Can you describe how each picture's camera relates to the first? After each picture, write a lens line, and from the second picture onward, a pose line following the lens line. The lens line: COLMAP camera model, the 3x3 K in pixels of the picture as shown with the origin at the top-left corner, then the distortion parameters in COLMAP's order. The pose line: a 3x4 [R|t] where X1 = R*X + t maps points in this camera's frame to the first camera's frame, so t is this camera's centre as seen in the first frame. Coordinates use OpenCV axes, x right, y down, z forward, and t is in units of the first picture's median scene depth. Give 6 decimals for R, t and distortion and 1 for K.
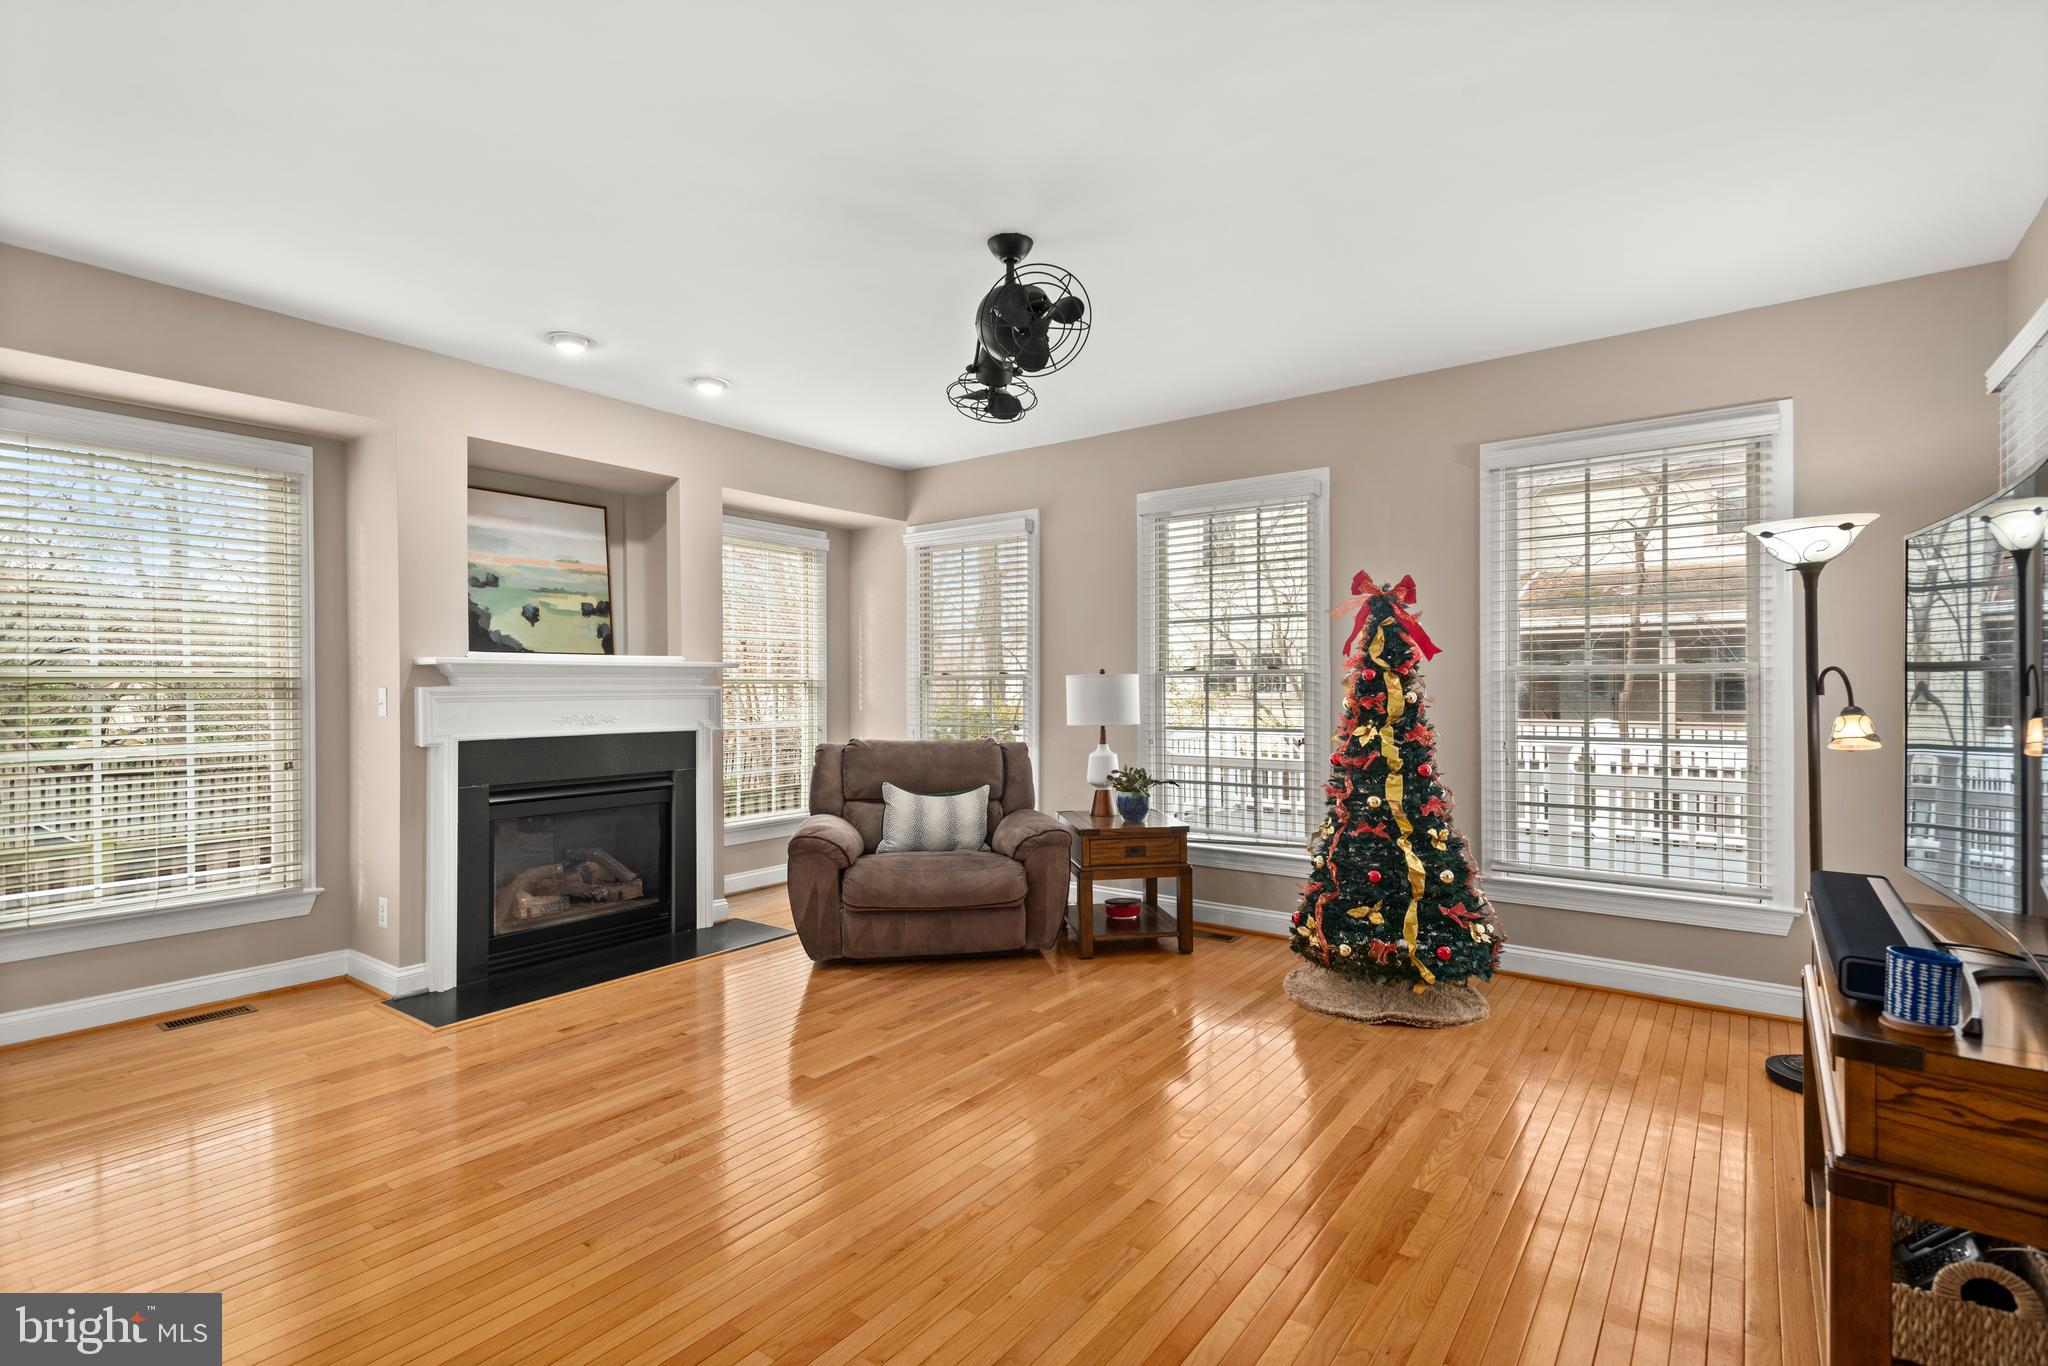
lens RADIAL K [[967.0, 0, 1030.1], [0, 967.0, 692.6], [0, 0, 1]] dist [0.022198, -0.007215]
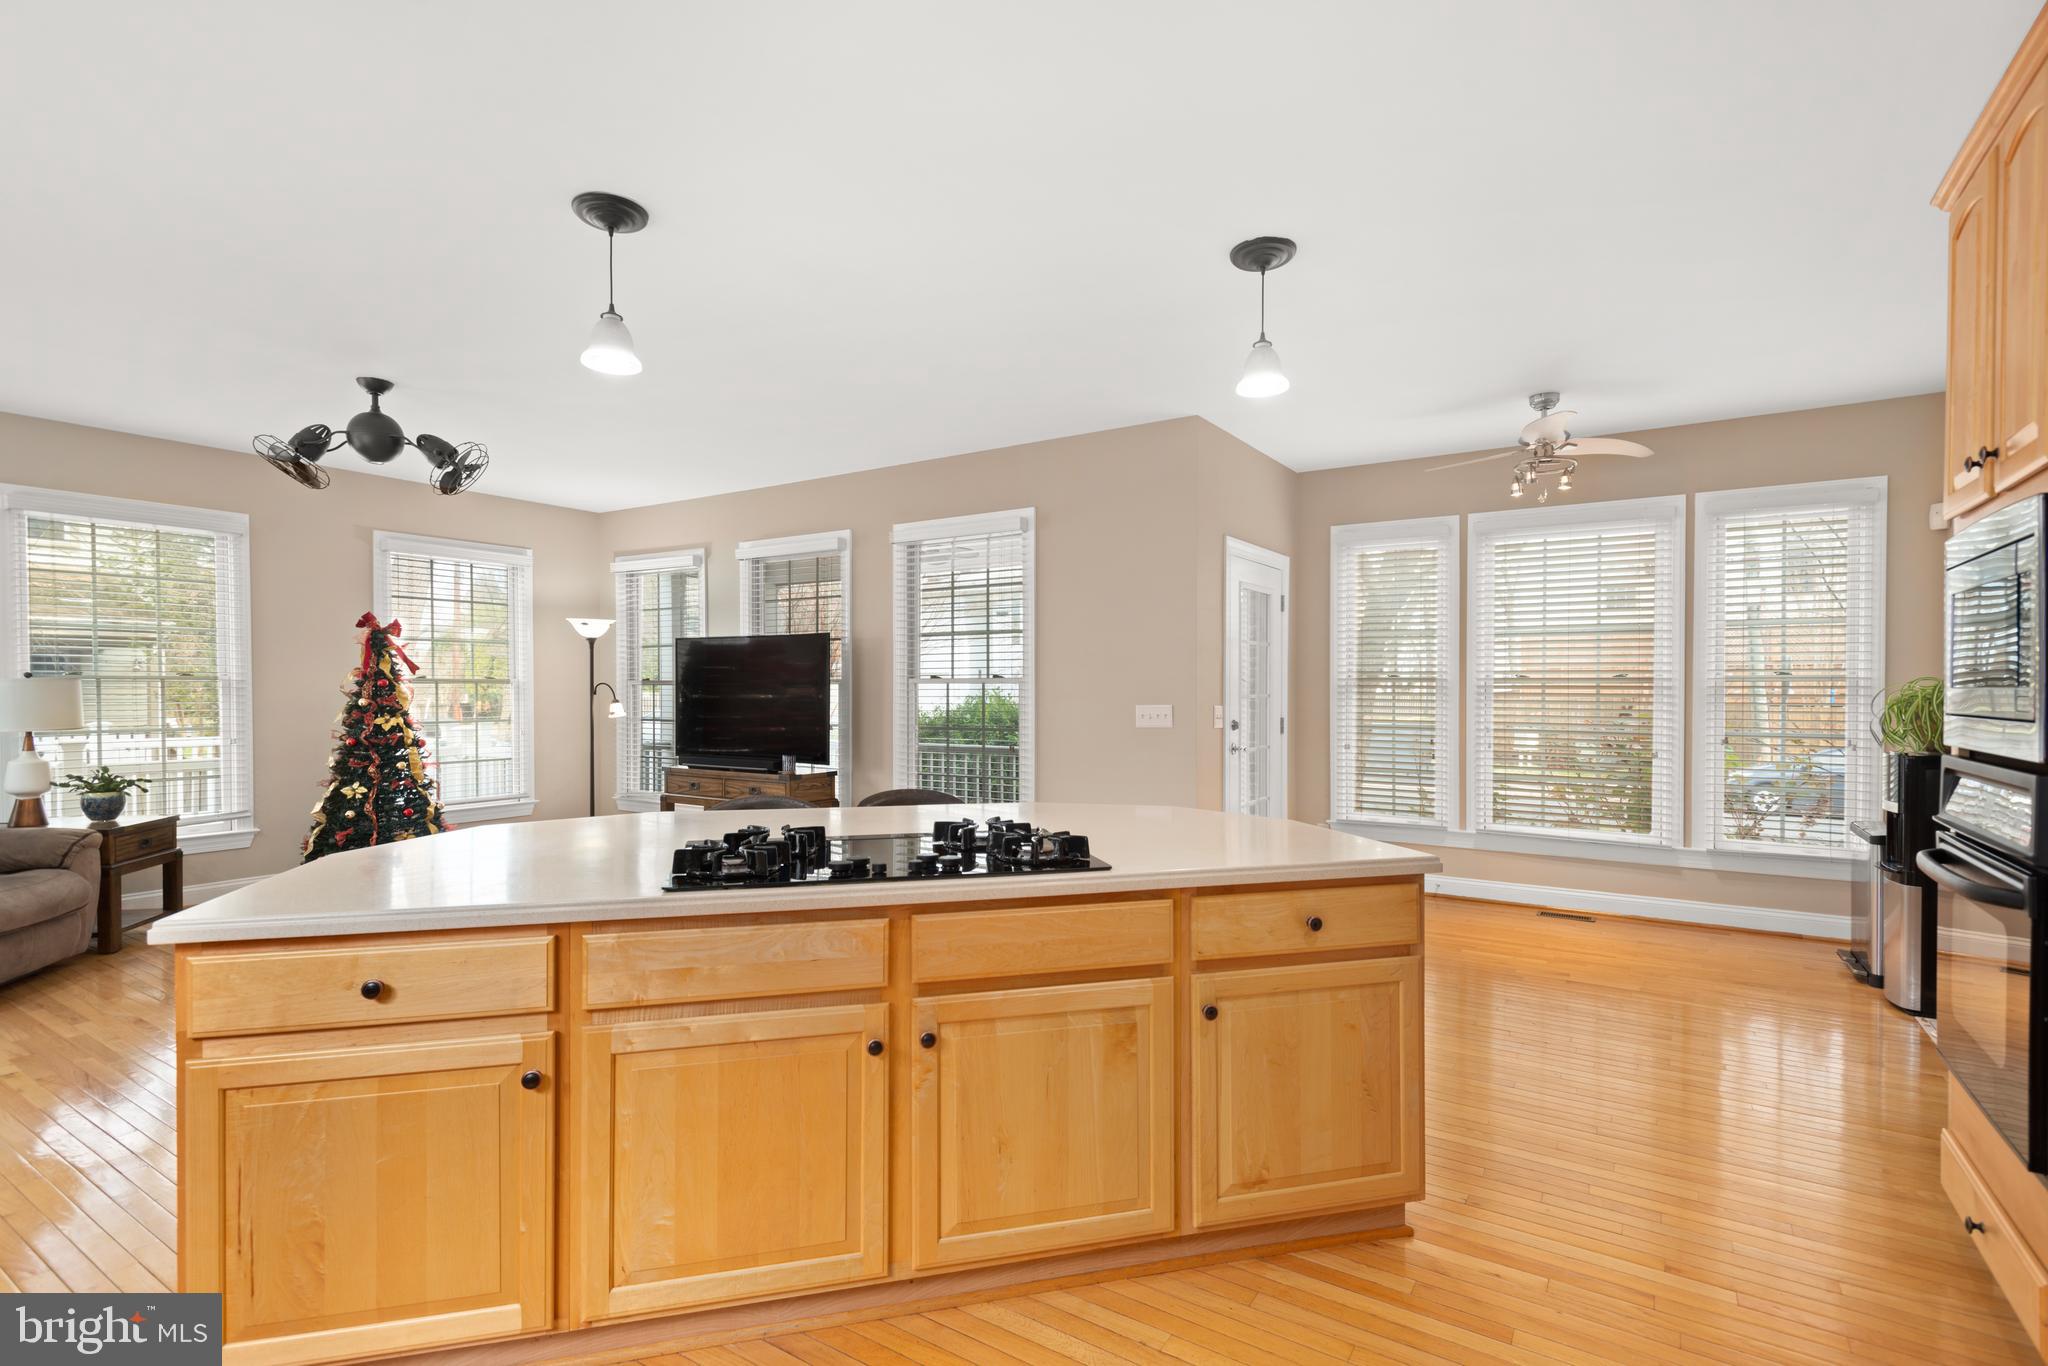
lens RADIAL K [[967.0, 0, 1026.9], [0, 967.0, 700.8], [0, 0, 1]] dist [0.022198, -0.007215]
pose [[-0.067395, -0.006259, 0.997707, -1.025039], [0.007578, 0.999948, 0.006785, 0.005107], [-0.997698, 0.008018, -0.067344, 0.090233]]
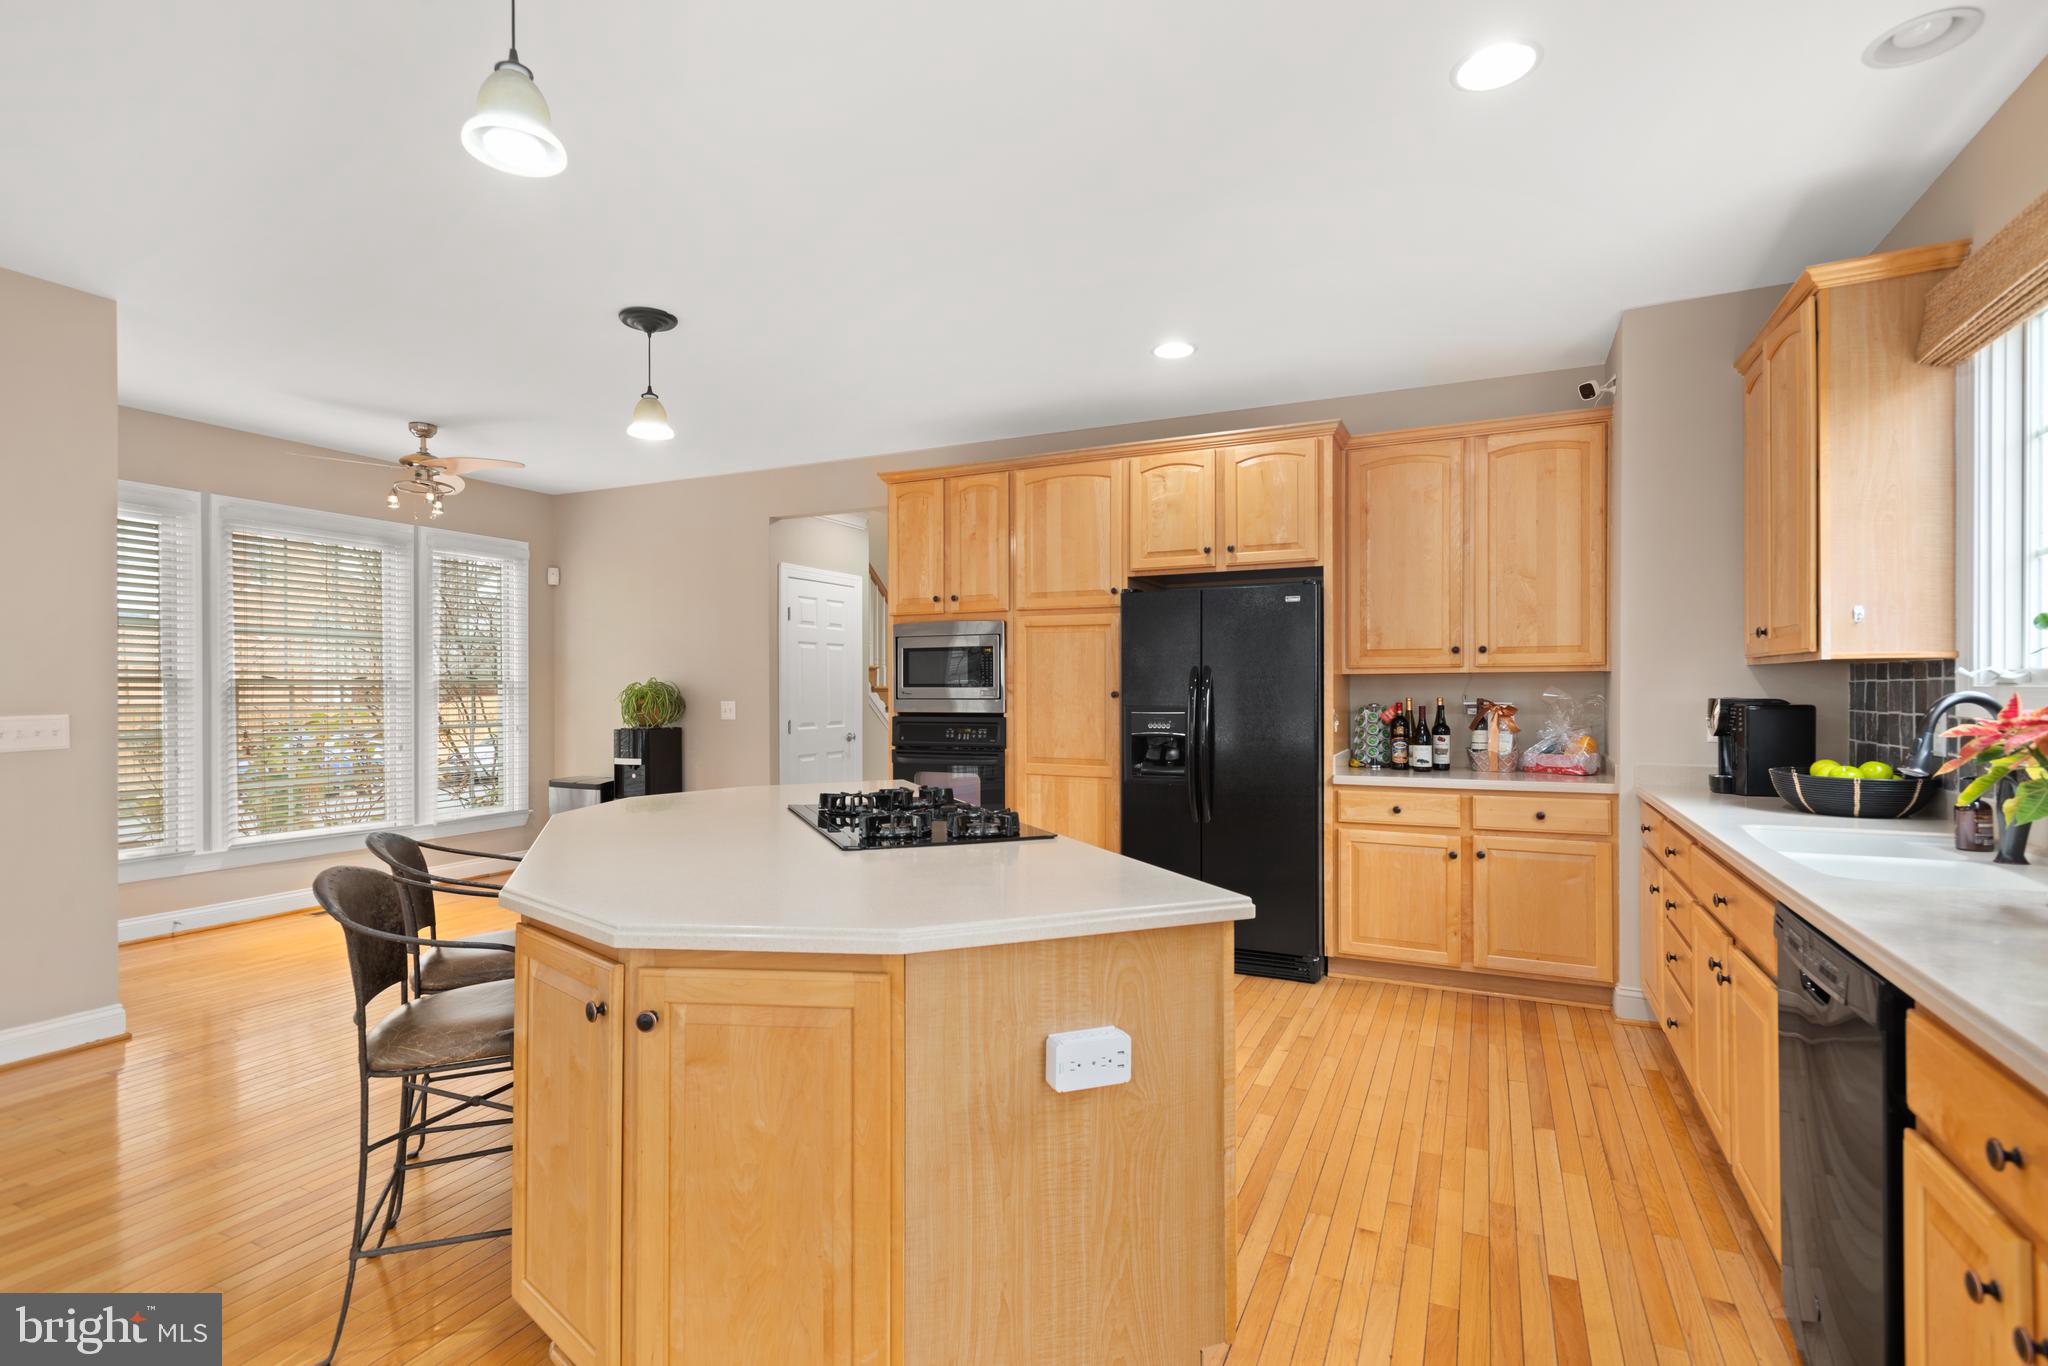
lens RADIAL K [[967.0, 0, 1025.1], [0, 967.0, 688.3], [0, 0, 1]] dist [0.022198, -0.007215]
pose [[-0.980489, 0.008557, -0.196386, -0.501031], [0.007154, 0.999944, 0.007852, -0.001776], [0.196442, 0.006294, -0.980495, 0.722621]]
